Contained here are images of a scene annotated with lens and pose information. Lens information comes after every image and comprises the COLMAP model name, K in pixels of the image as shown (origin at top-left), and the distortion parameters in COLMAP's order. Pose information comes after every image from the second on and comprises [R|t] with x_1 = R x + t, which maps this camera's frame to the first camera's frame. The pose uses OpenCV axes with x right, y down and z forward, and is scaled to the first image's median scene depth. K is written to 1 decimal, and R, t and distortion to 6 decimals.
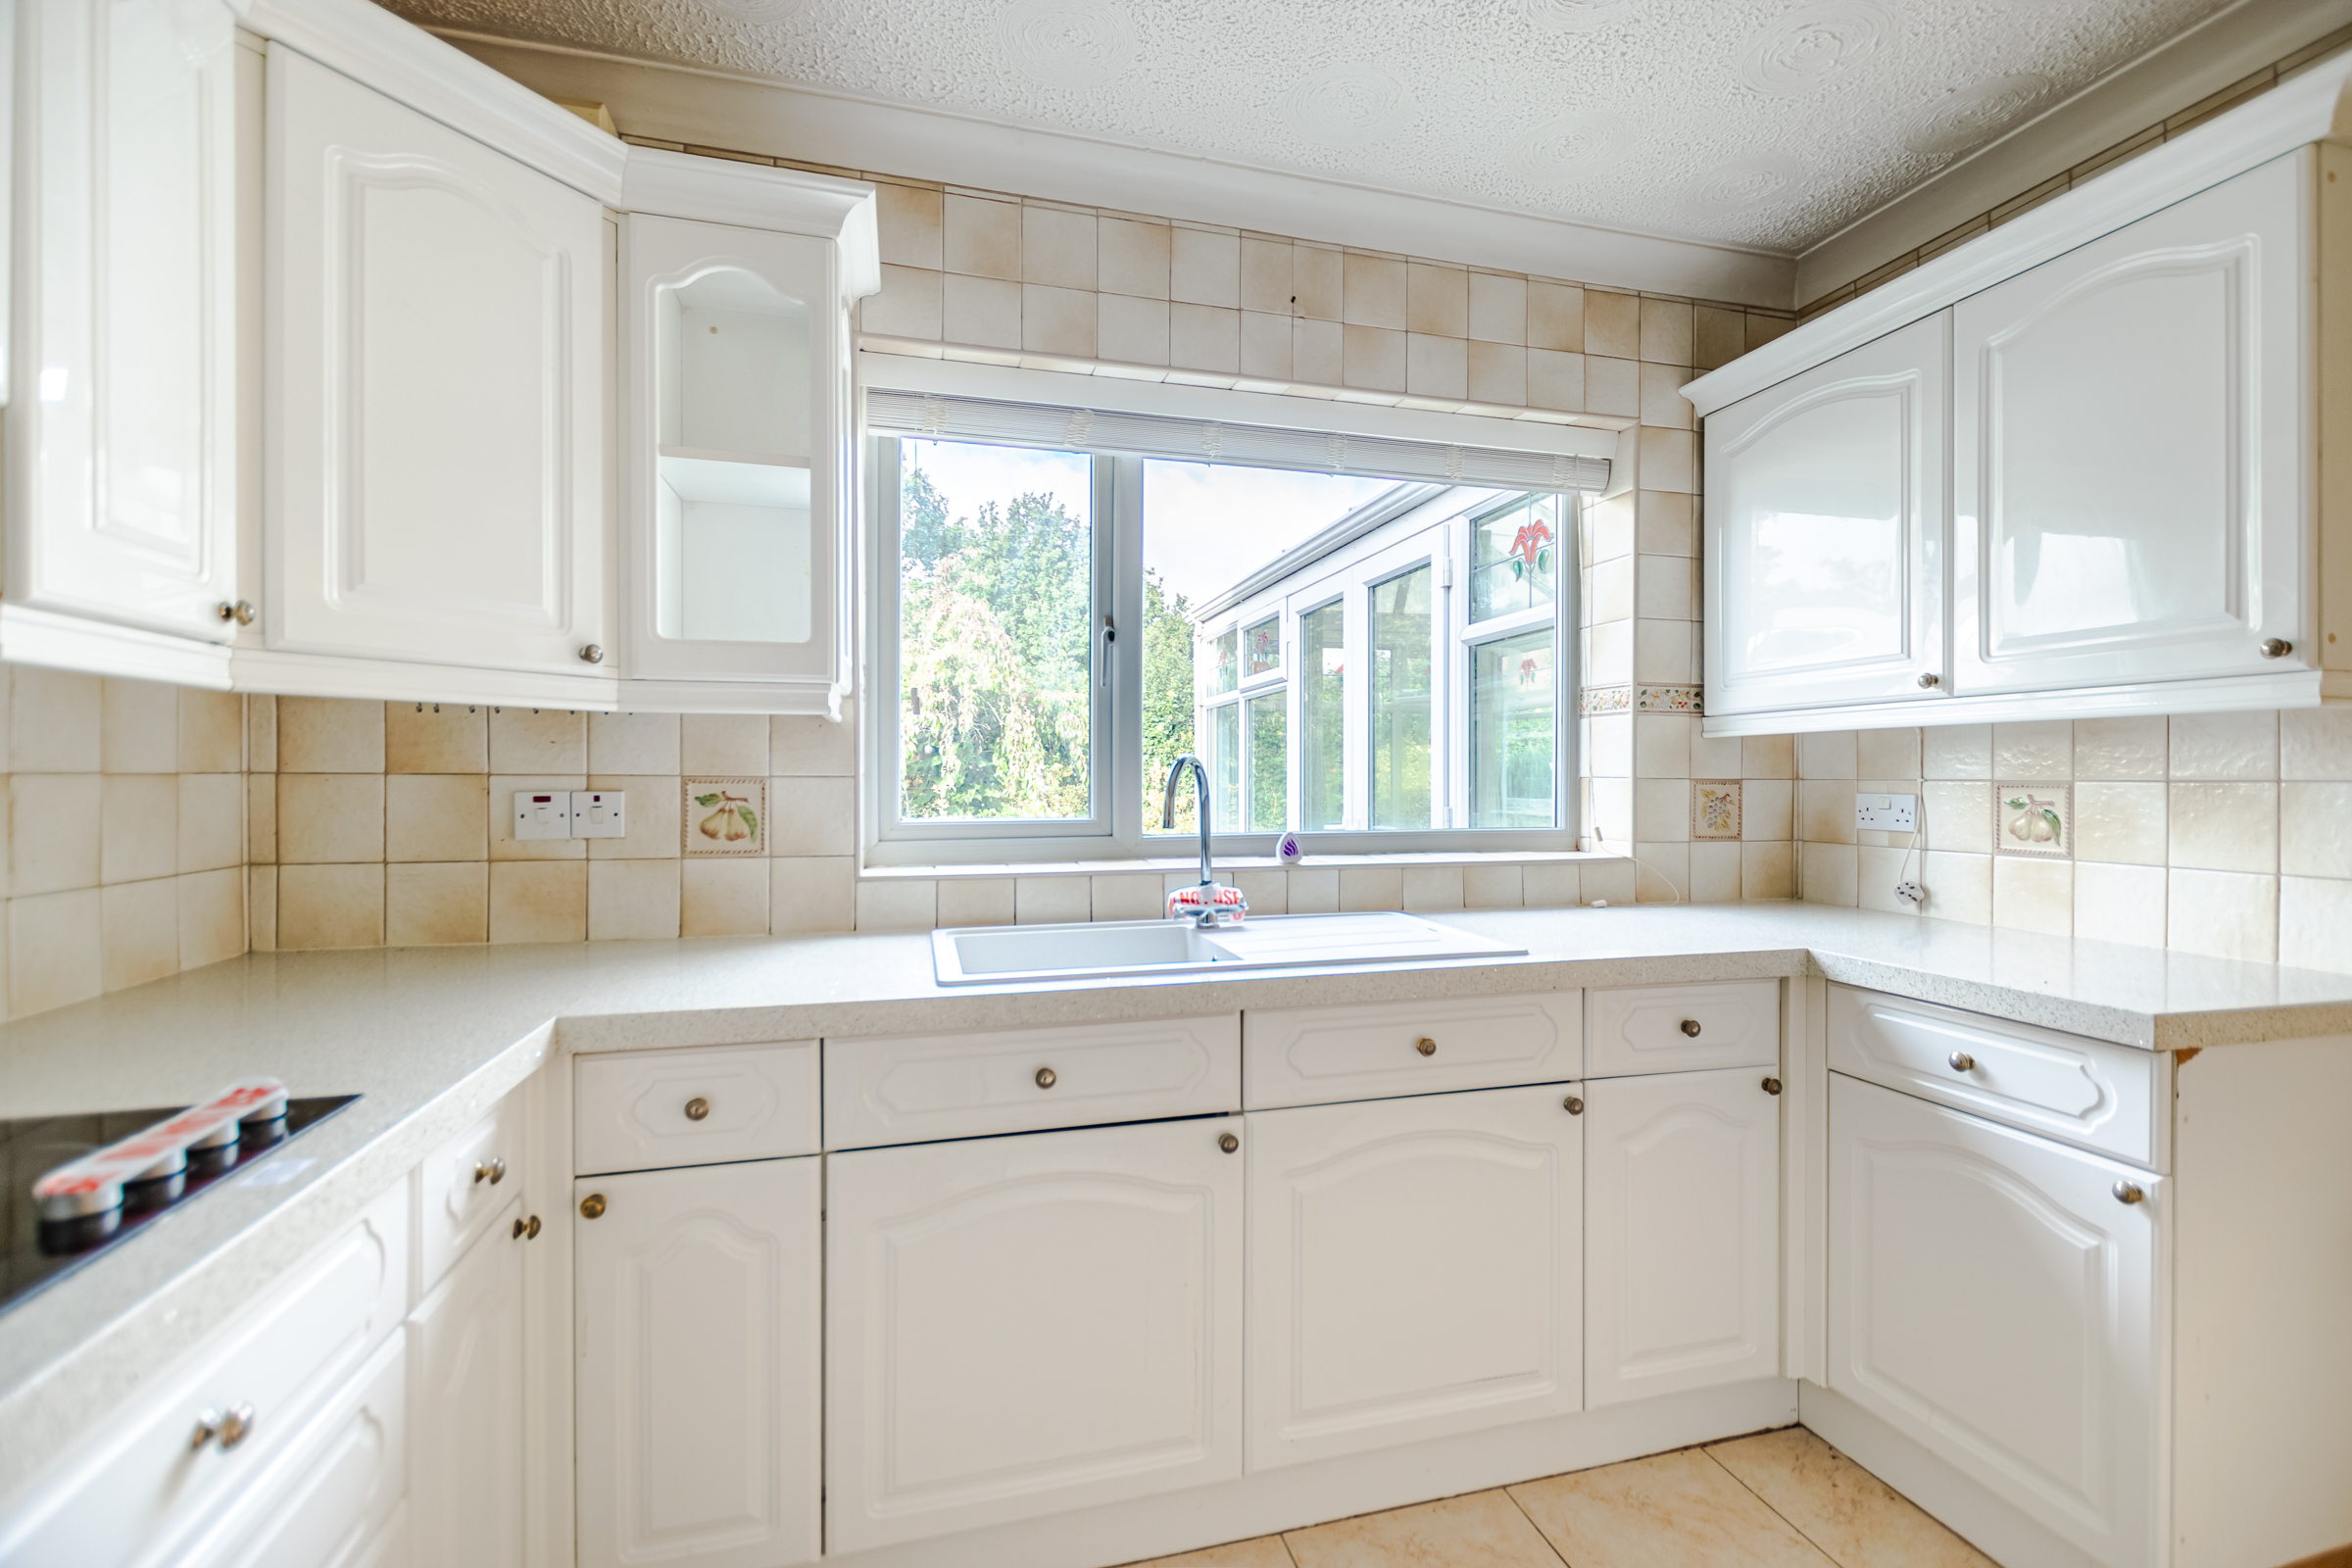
lens RADIAL K [[1021.3, 0, 1185.9], [0, 1021.3, 777.0], [0, 0, 1]] dist [0.002299, -0.000194]
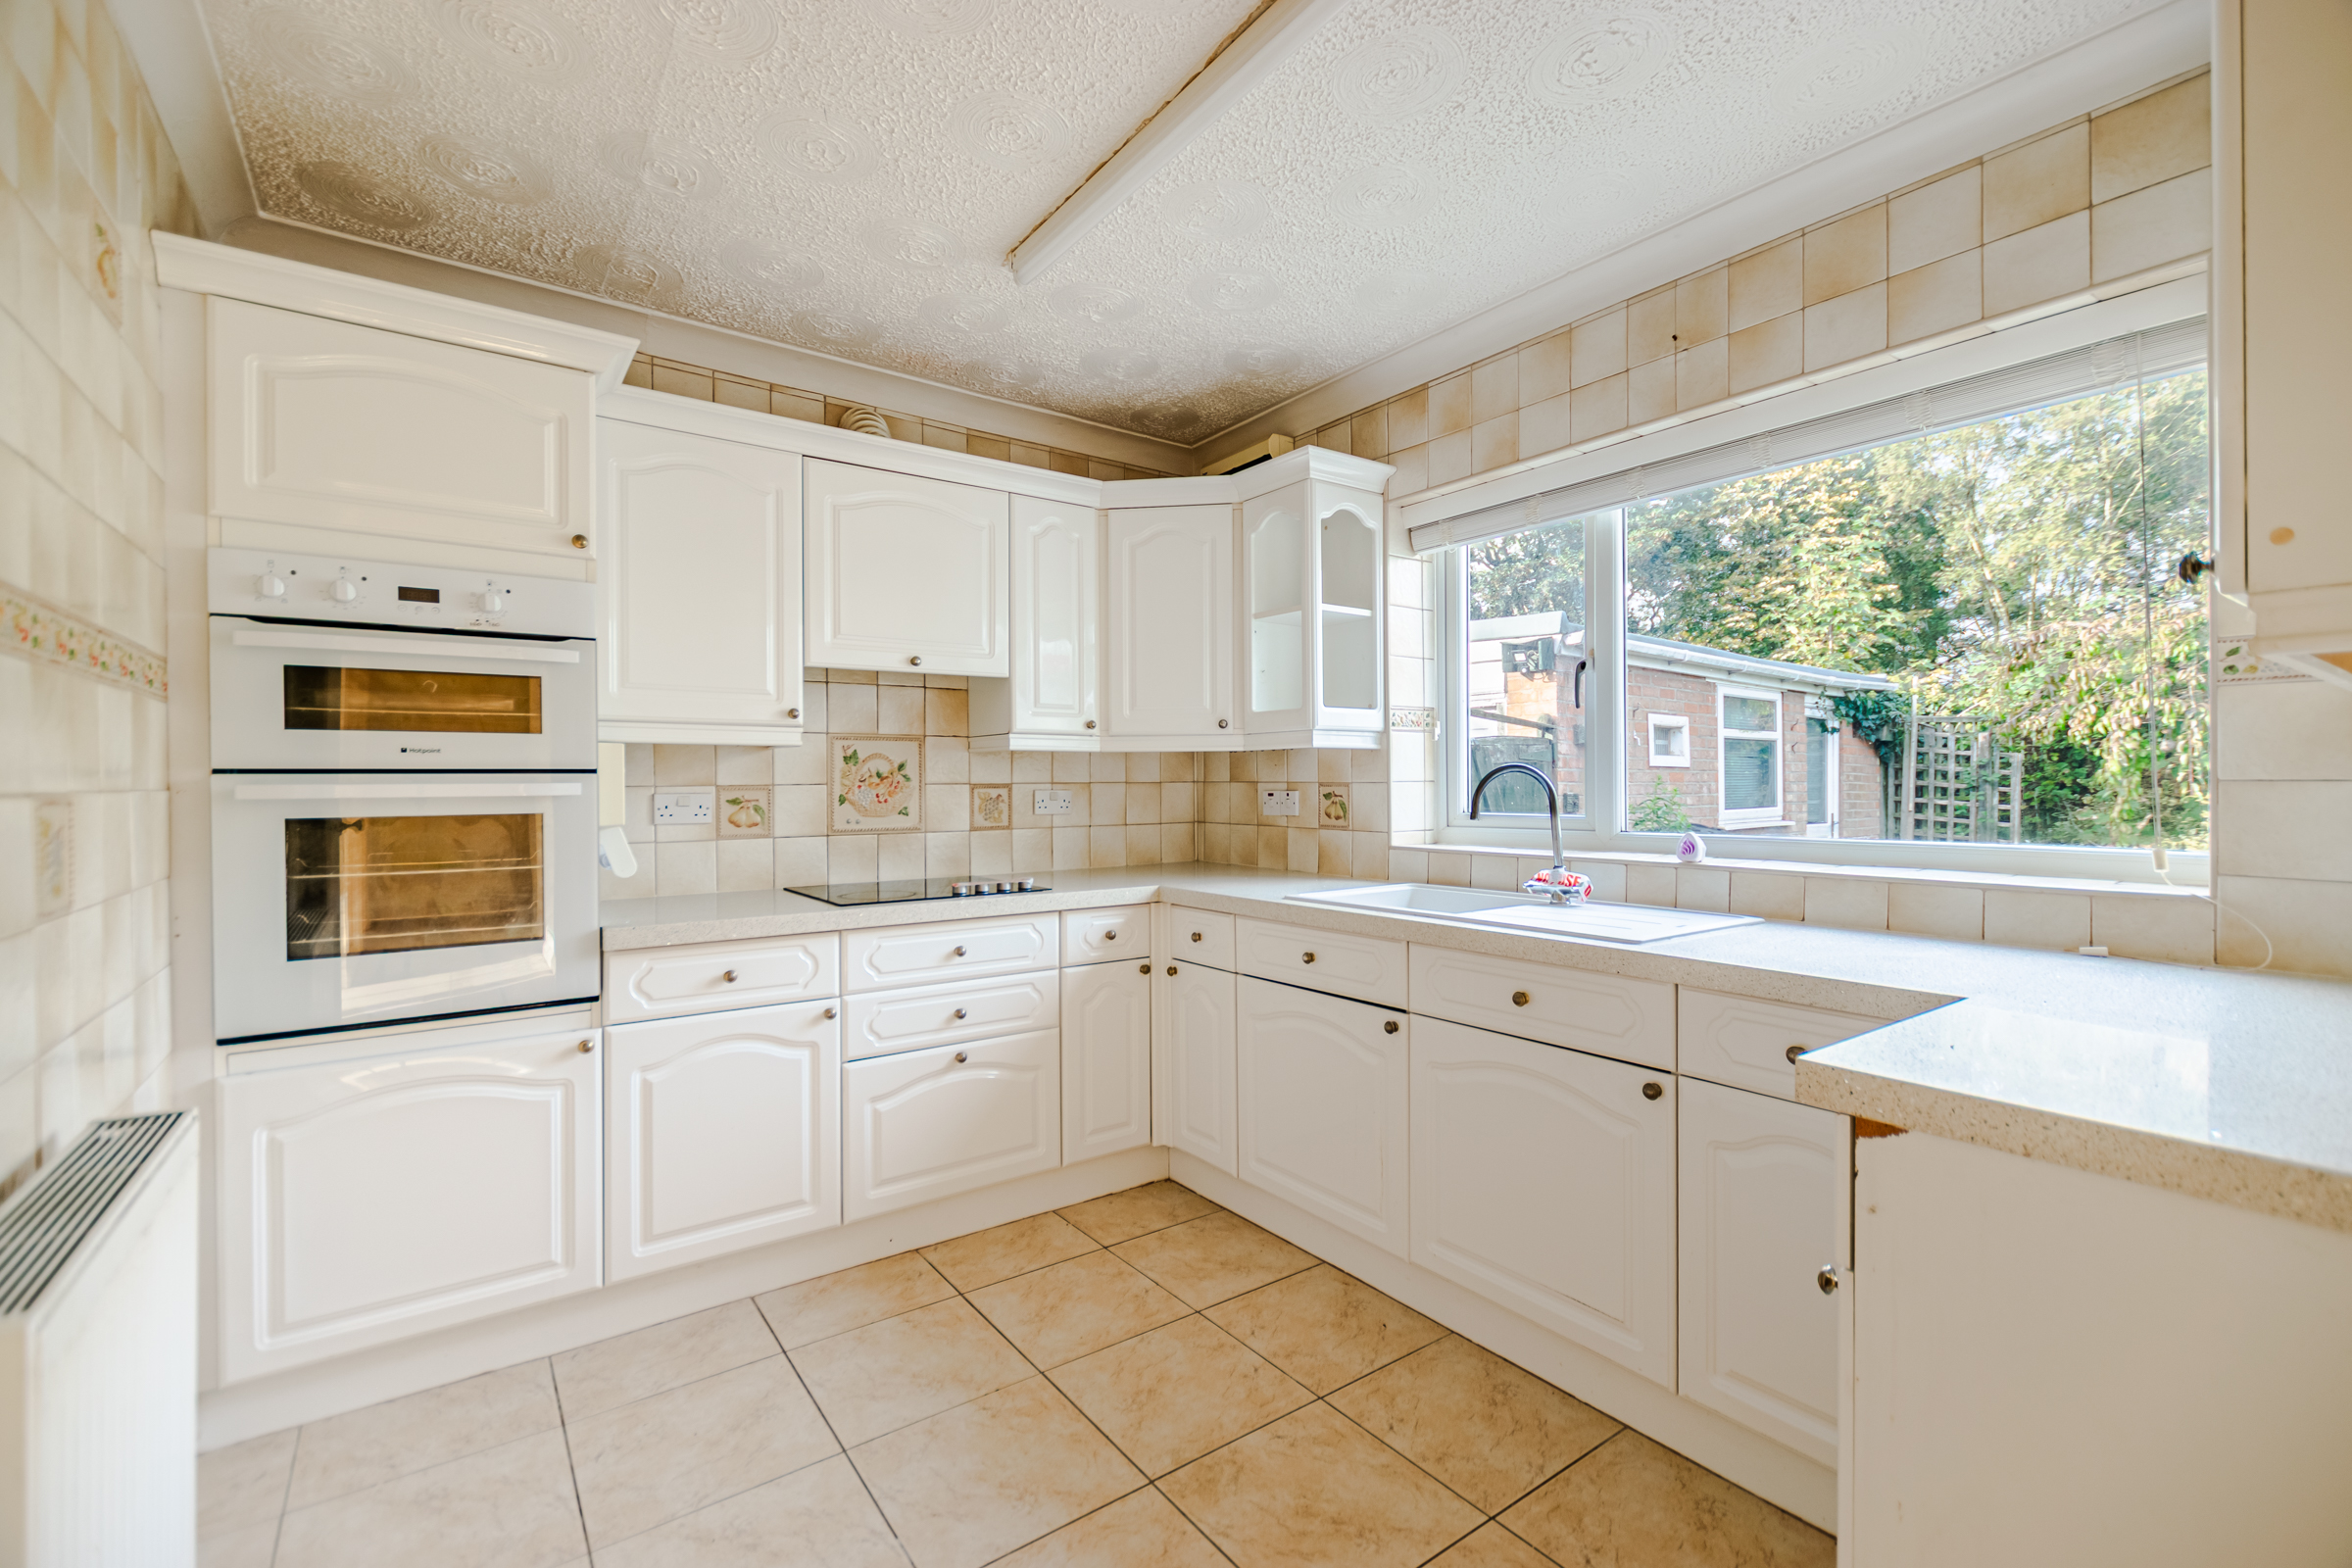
lens RADIAL K [[1019.8, 0, 1176.0], [0, 1019.8, 784.0], [0, 0, 1]] dist [-0.000663, -0.000180]
pose [[0.341161, -0.002263, -0.940002, 1.087942], [0.003471, 0.999993, -0.001148, 0.002734], [0.939998, -0.002872, 0.341167, 0.159993]]
